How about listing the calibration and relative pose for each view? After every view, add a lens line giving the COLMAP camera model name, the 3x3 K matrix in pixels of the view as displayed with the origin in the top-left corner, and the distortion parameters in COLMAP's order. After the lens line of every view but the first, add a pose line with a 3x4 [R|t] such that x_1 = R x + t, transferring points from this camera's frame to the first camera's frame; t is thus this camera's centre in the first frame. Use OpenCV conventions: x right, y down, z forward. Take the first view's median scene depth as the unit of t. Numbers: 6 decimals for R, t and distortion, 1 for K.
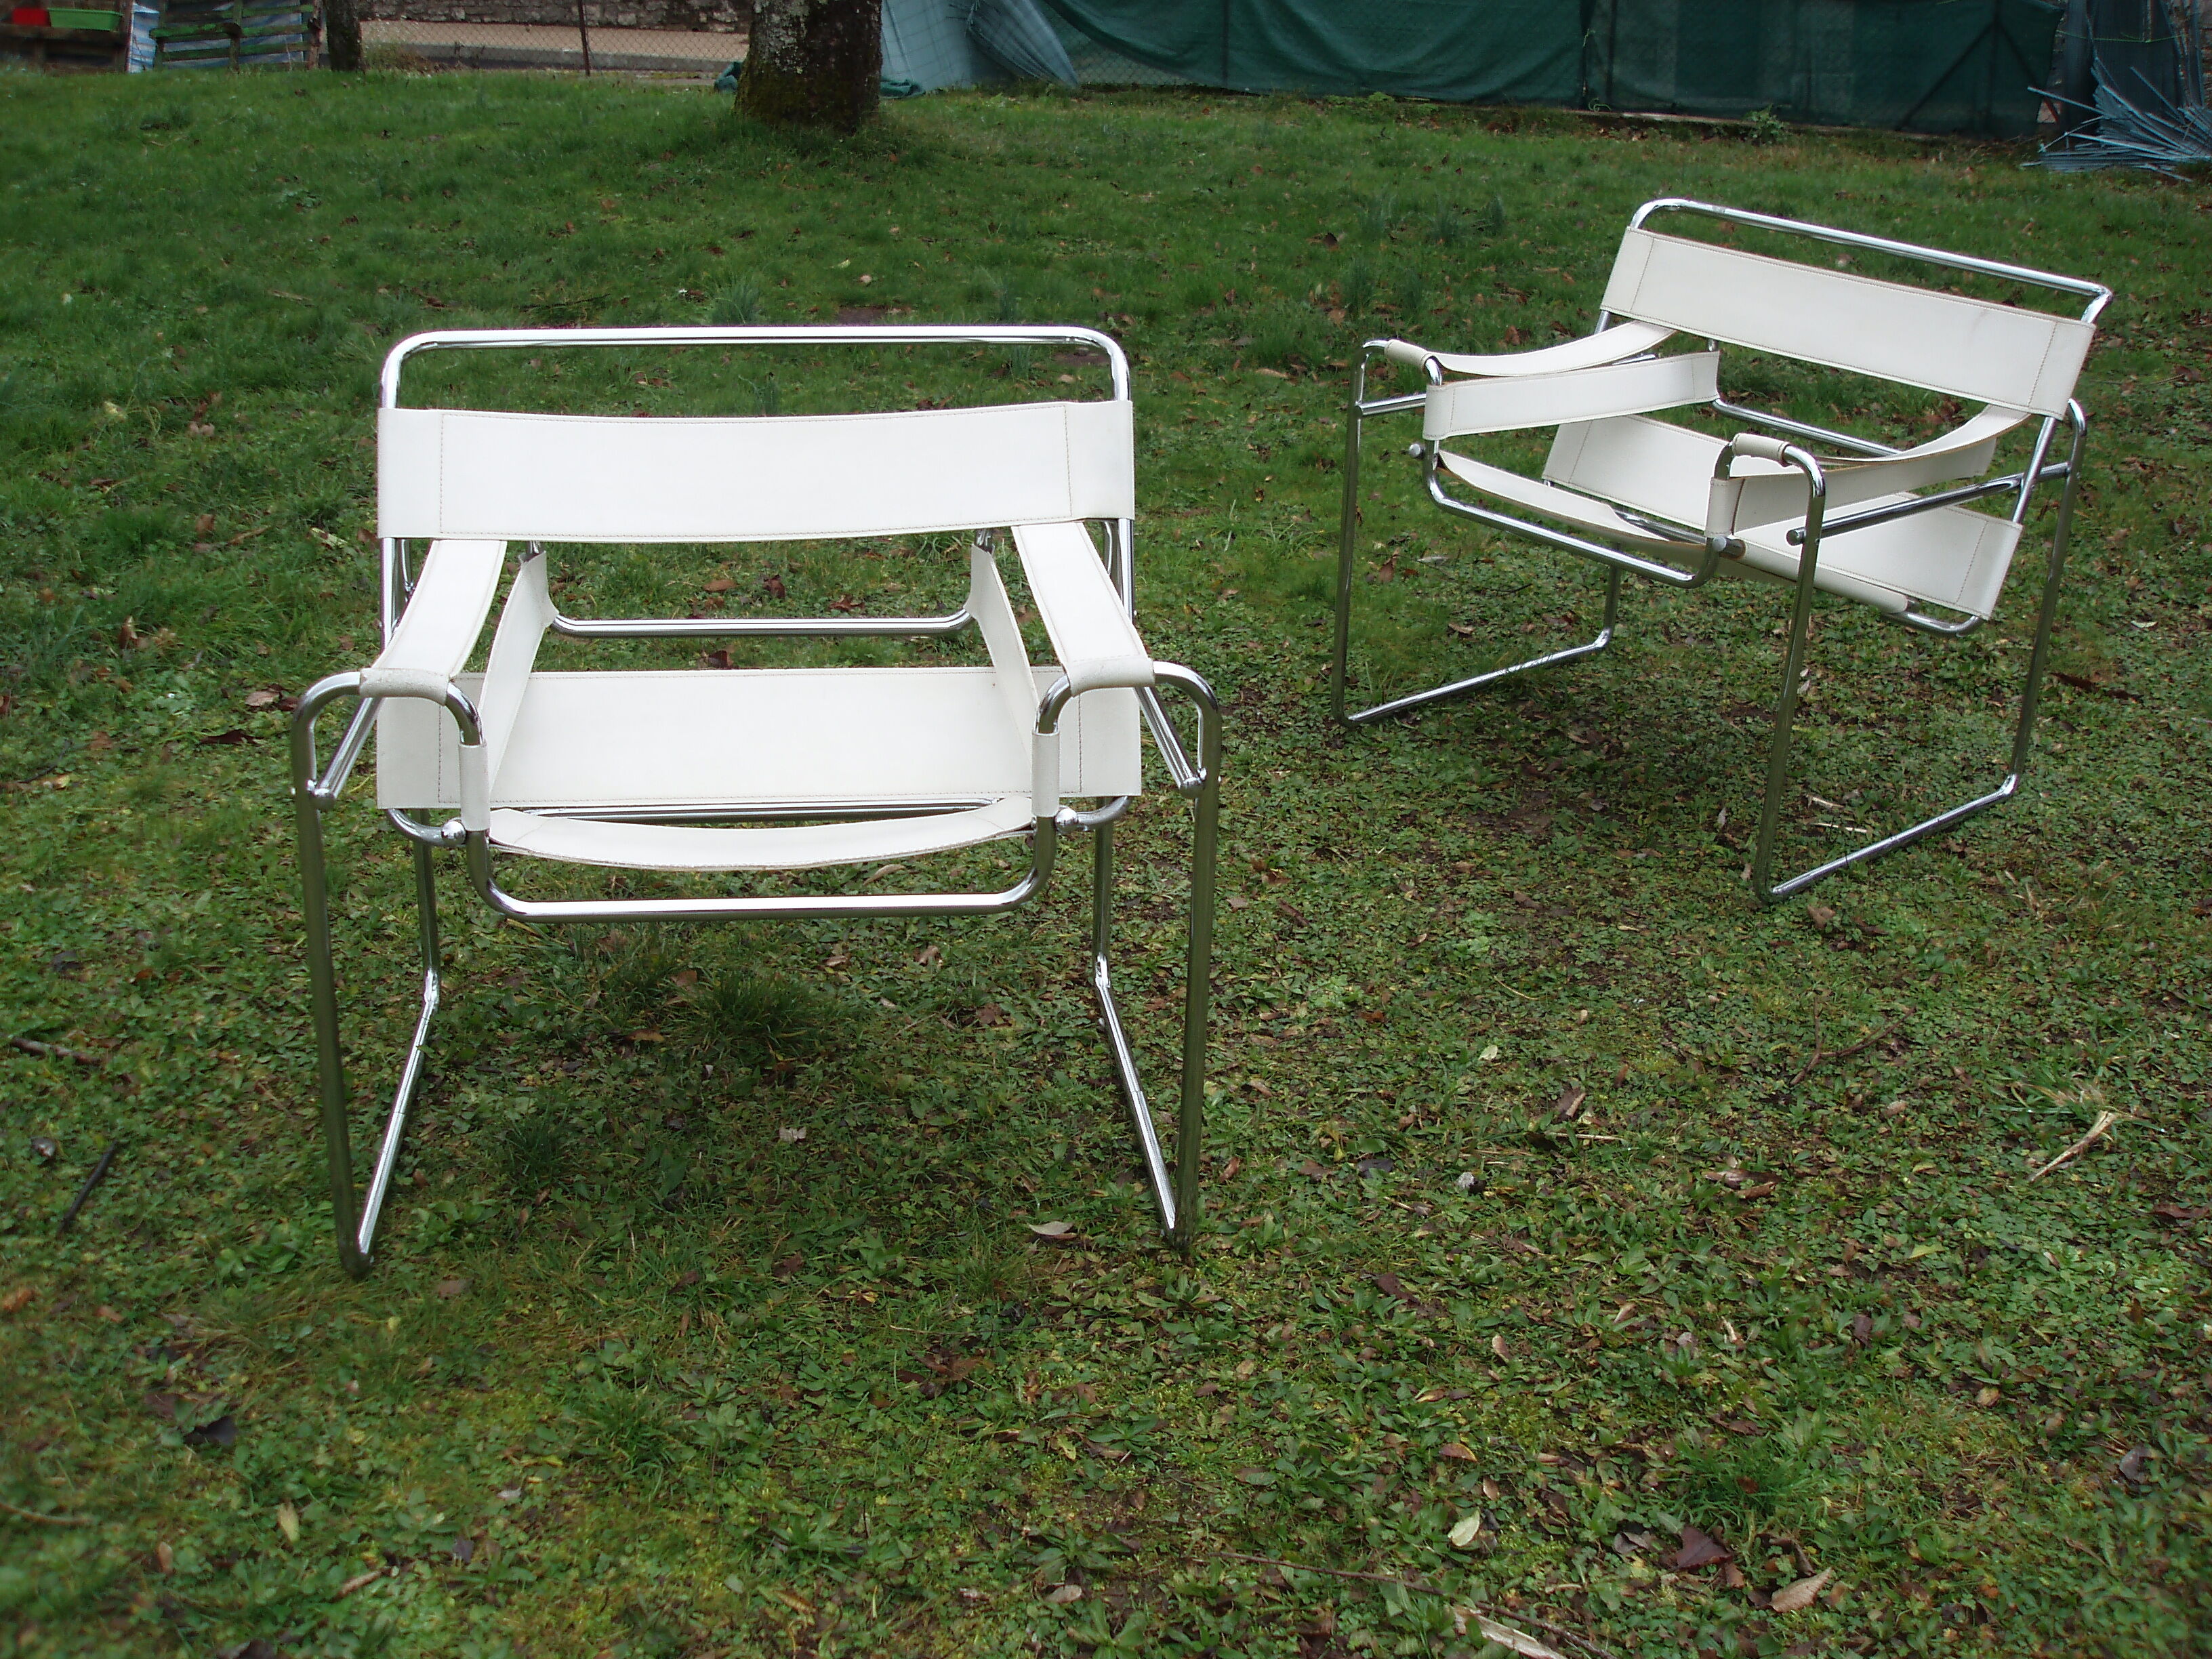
lens RADIAL K [[2485.7, 0, 1118.9], [0, 2485.7, 783.2], [0, 0, 1]] dist [-0.157897, 0.000000]
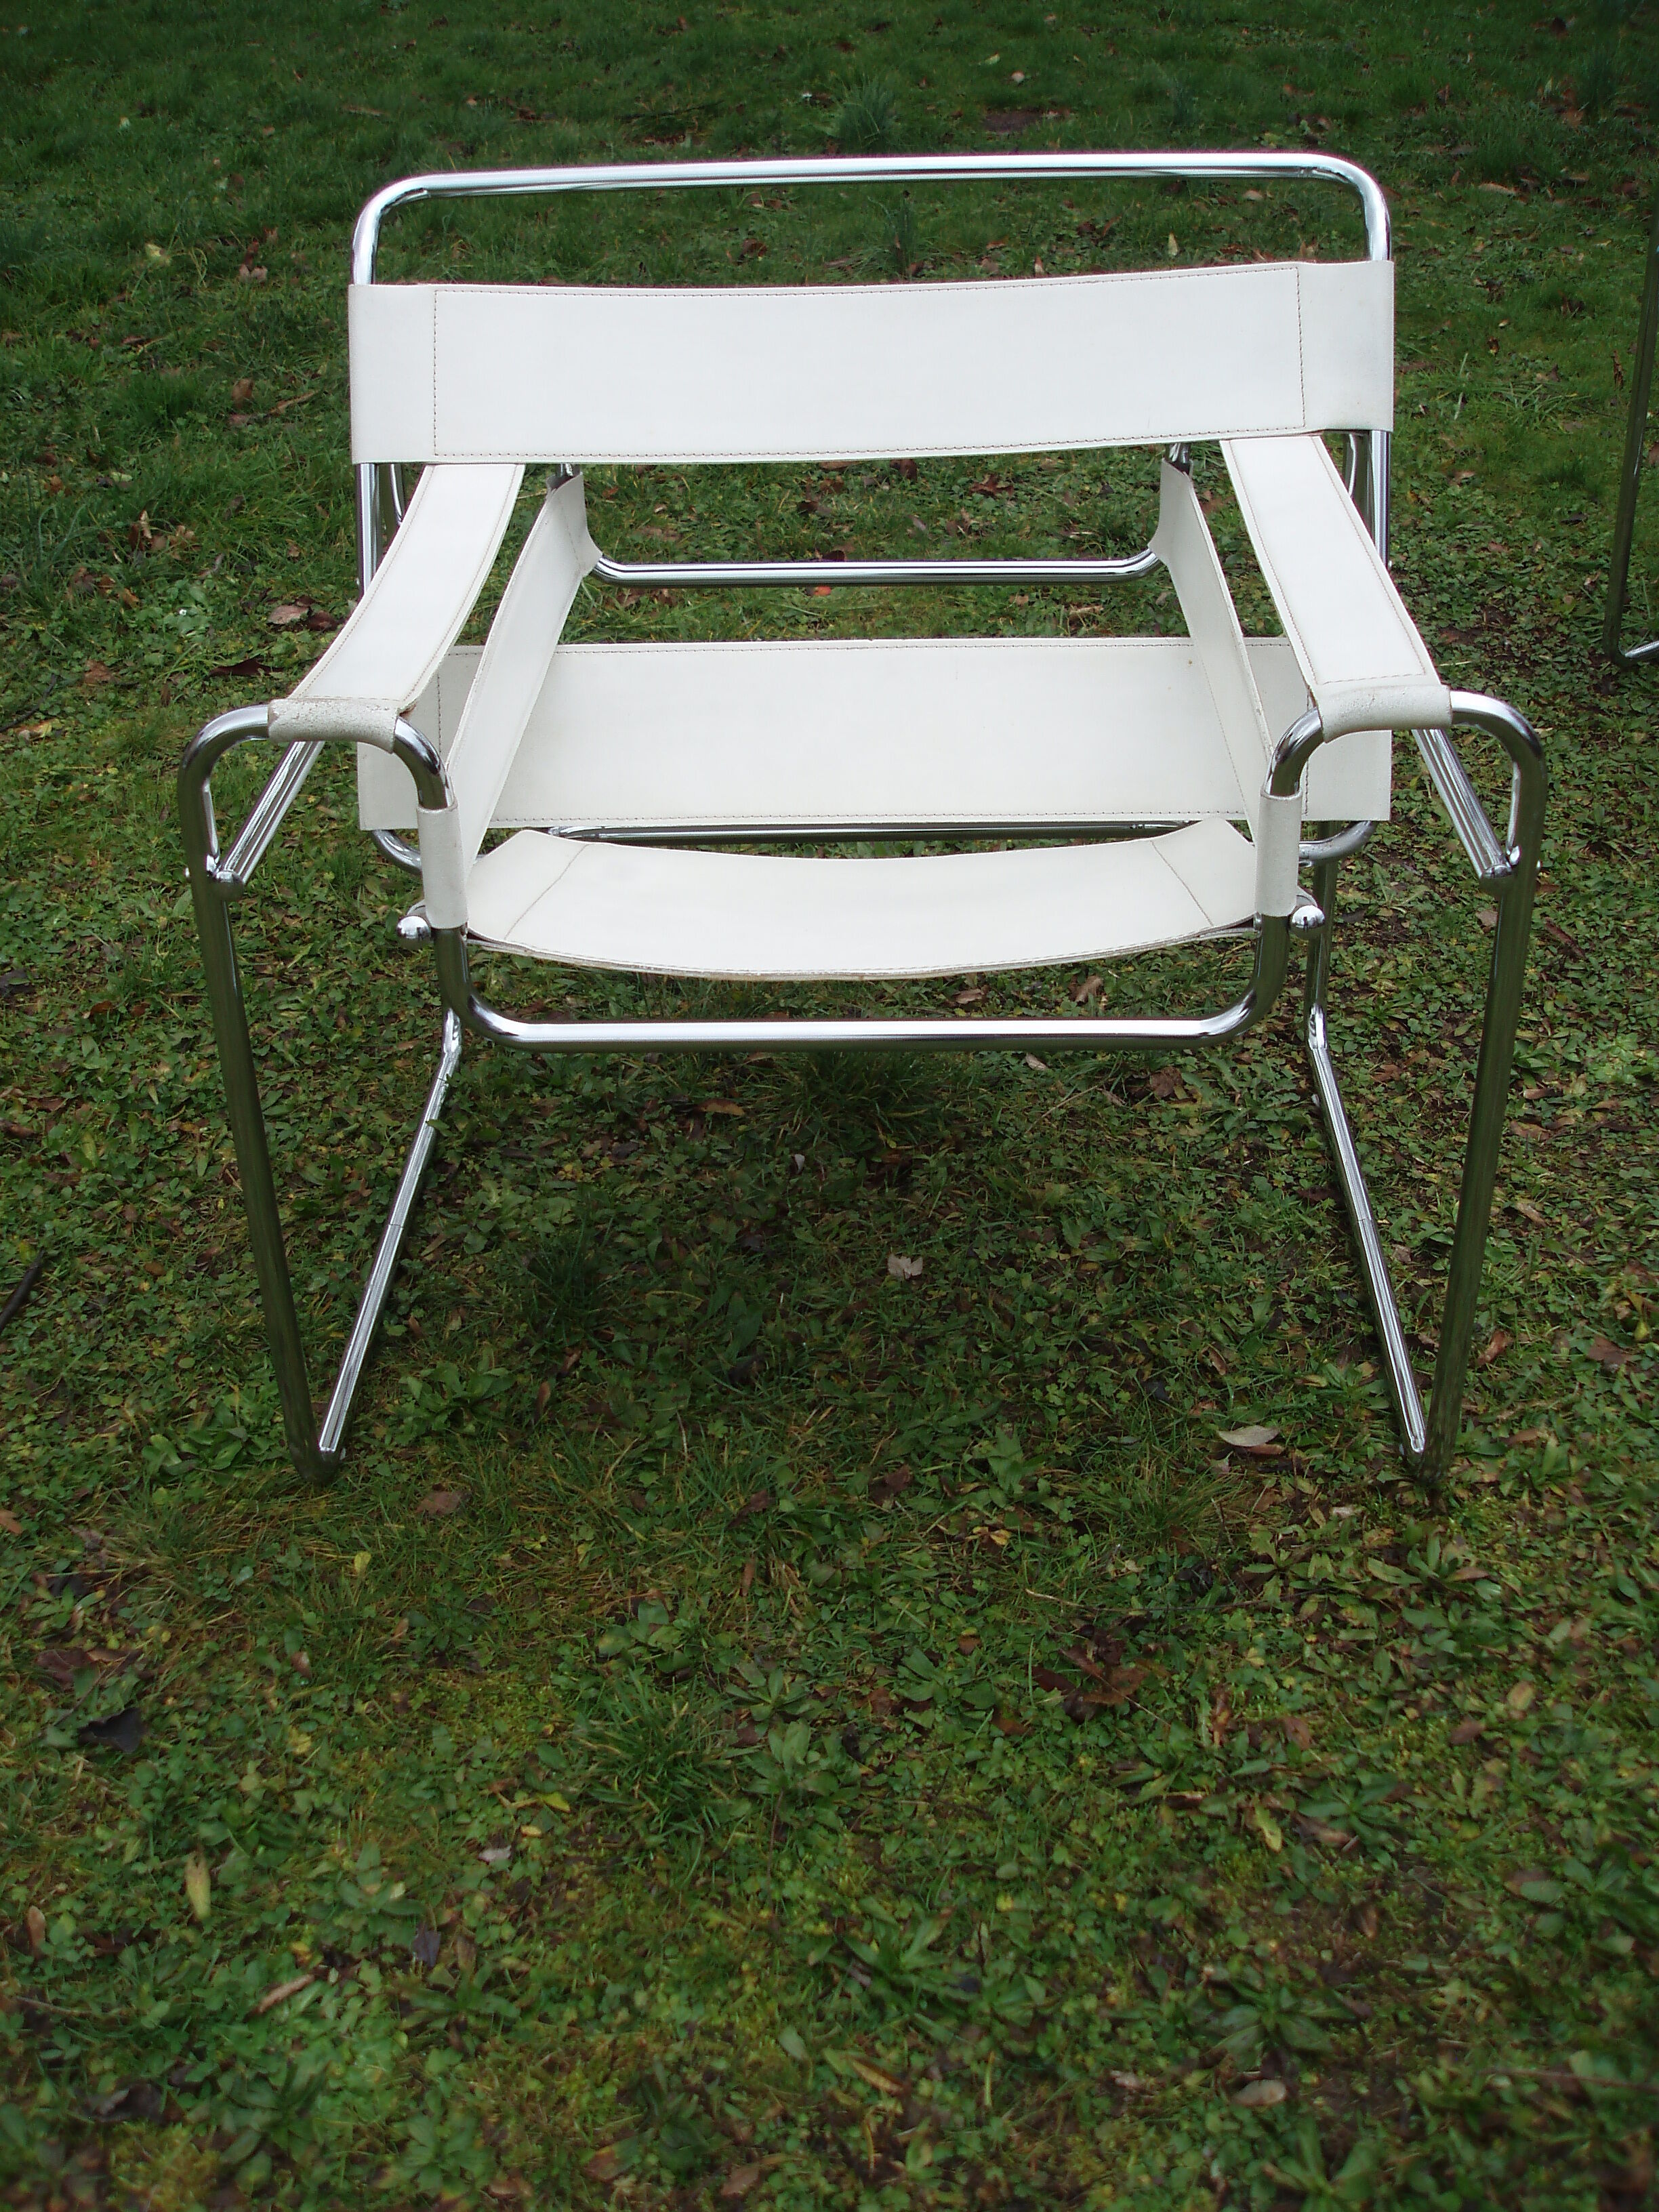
lens RADIAL K [[2485.7, 0, 828.6], [0, 2485.7, 1106.4], [0, 0, 1]] dist [-0.157897, 0.000000]
pose [[0.984726, 0.039572, -0.169555, -0.026899], [-0.004418, 0.979195, 0.202872, -0.057523], [0.174056, -0.199024, 0.964414, 0.261019]]
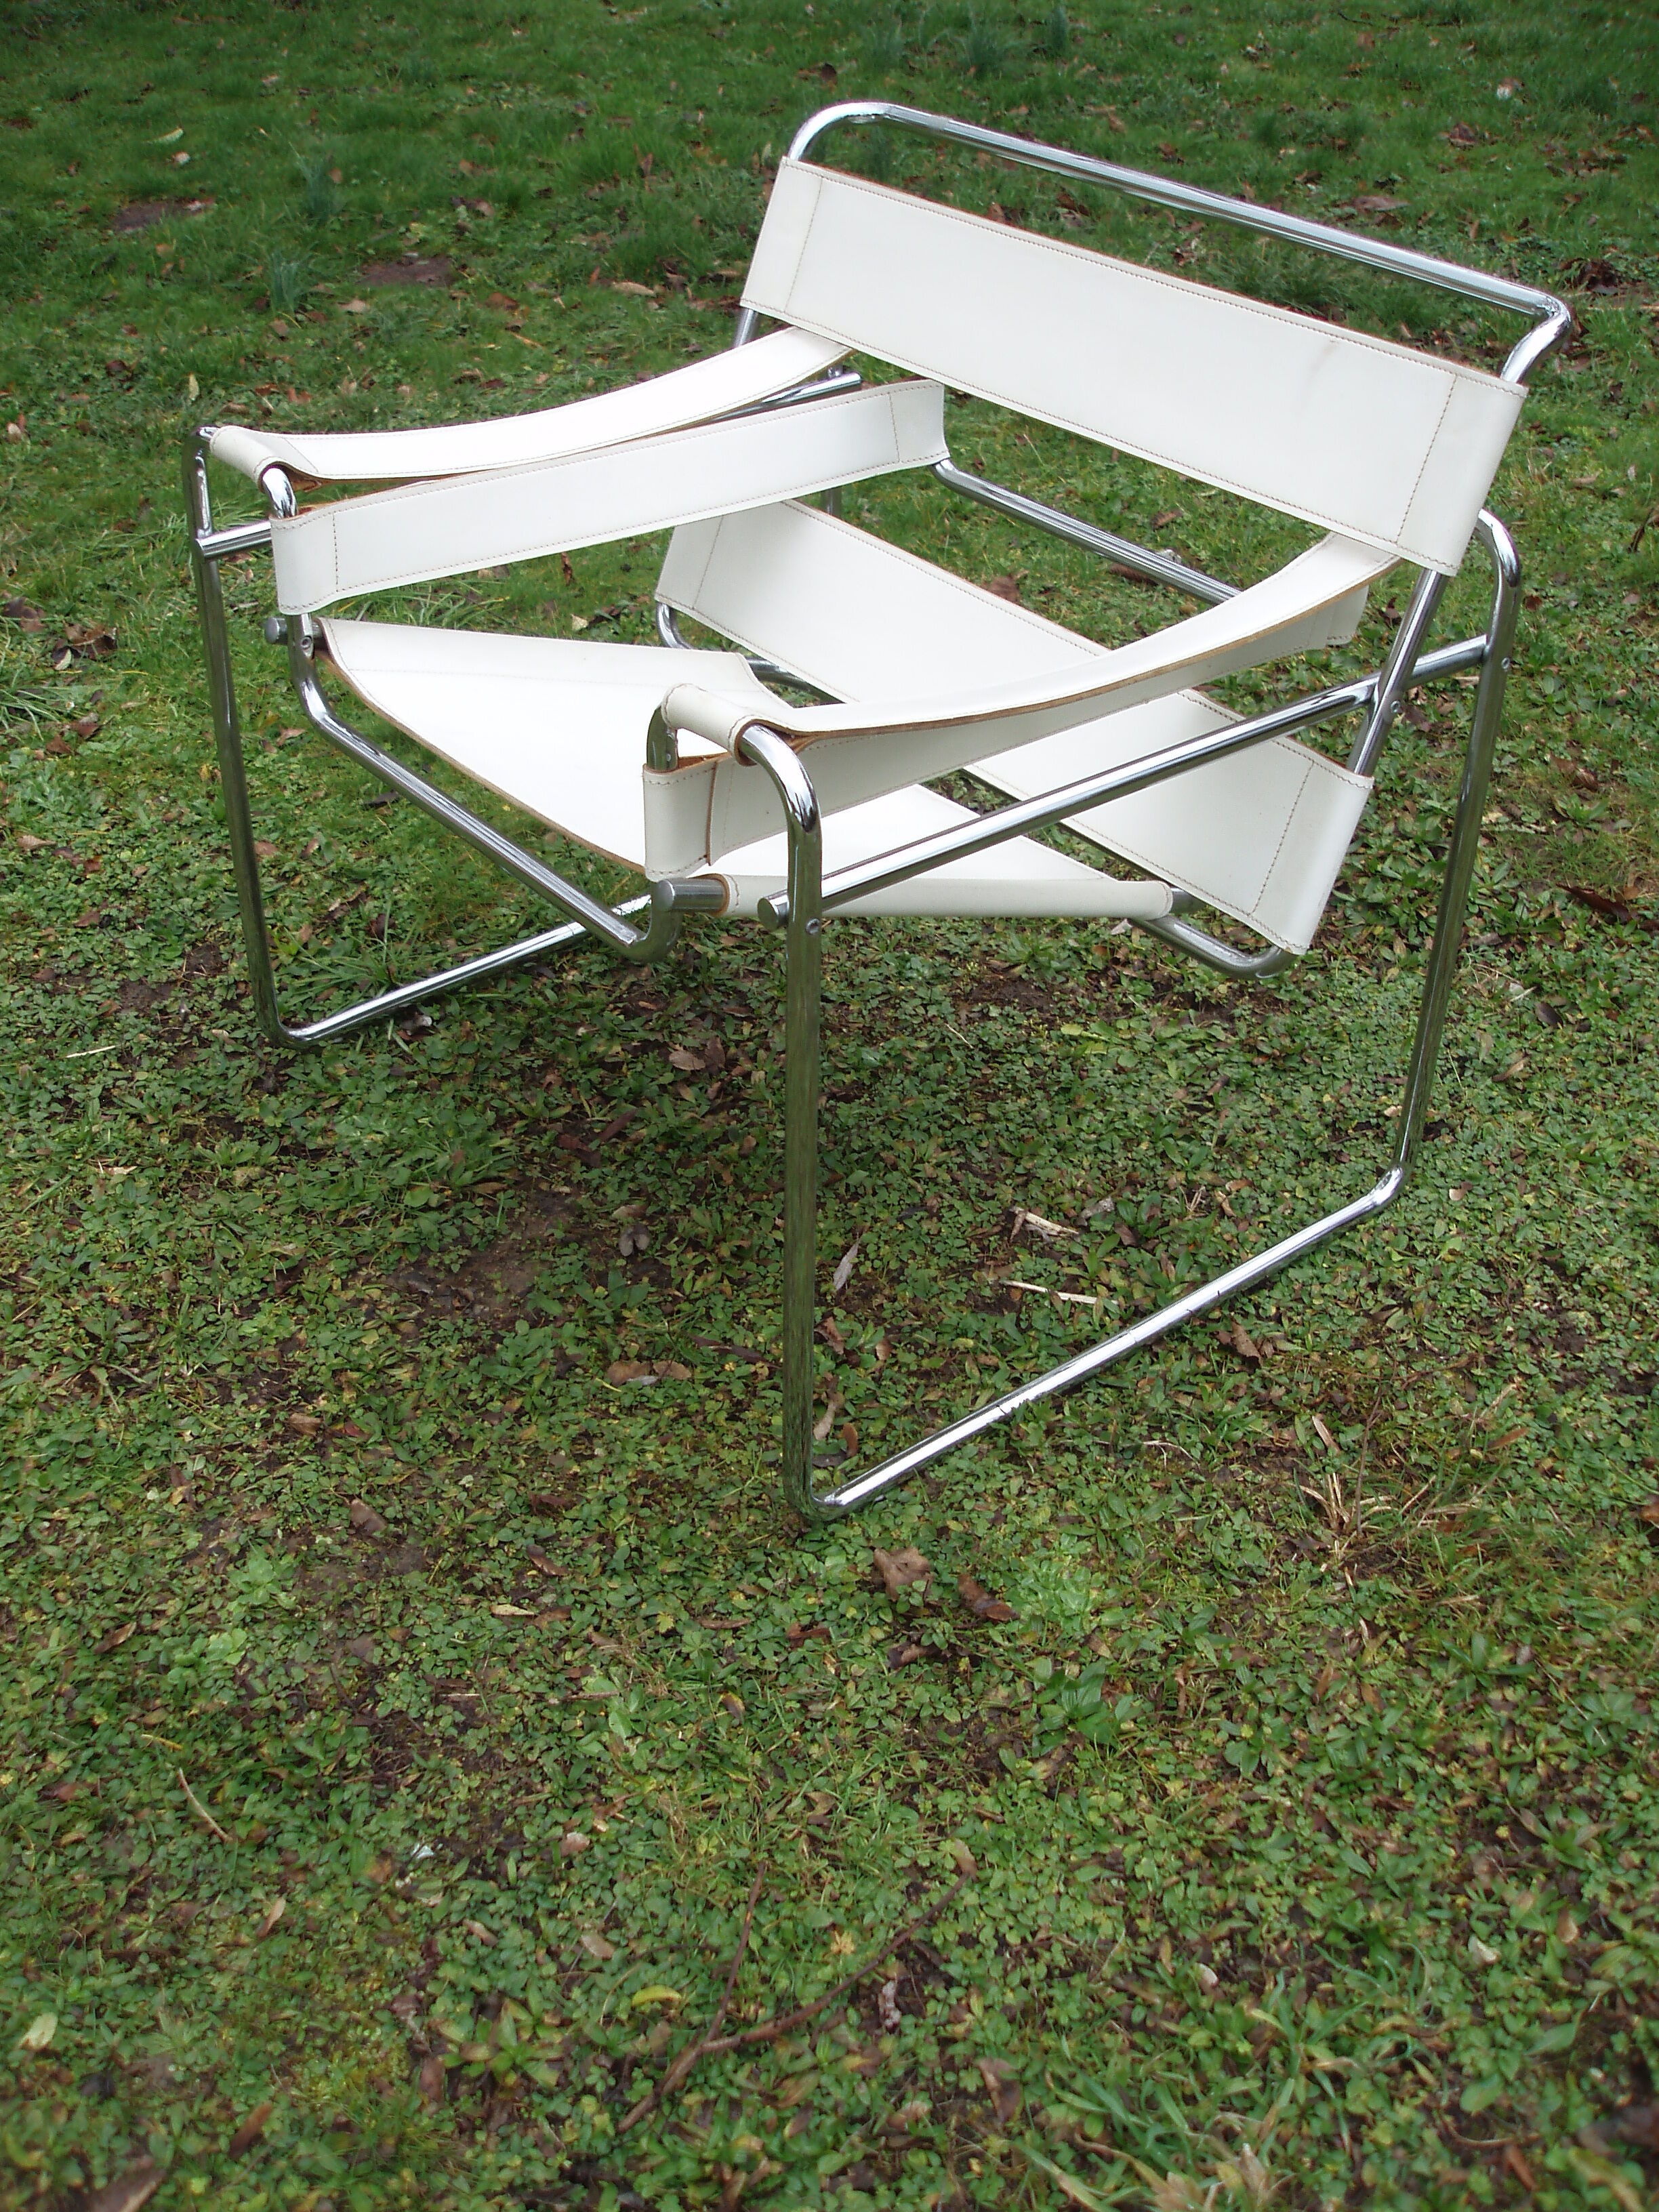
lens RADIAL K [[2485.7, 0, 829.0], [0, 2485.7, 1106.2], [0, 0, 1]] dist [-0.157897, 0.000000]
pose [[0.998972, -0.005636, -0.044970, 0.348660], [0.014973, 0.977564, 0.210105, -0.187359], [0.042777, -0.210562, 0.976644, 0.581099]]
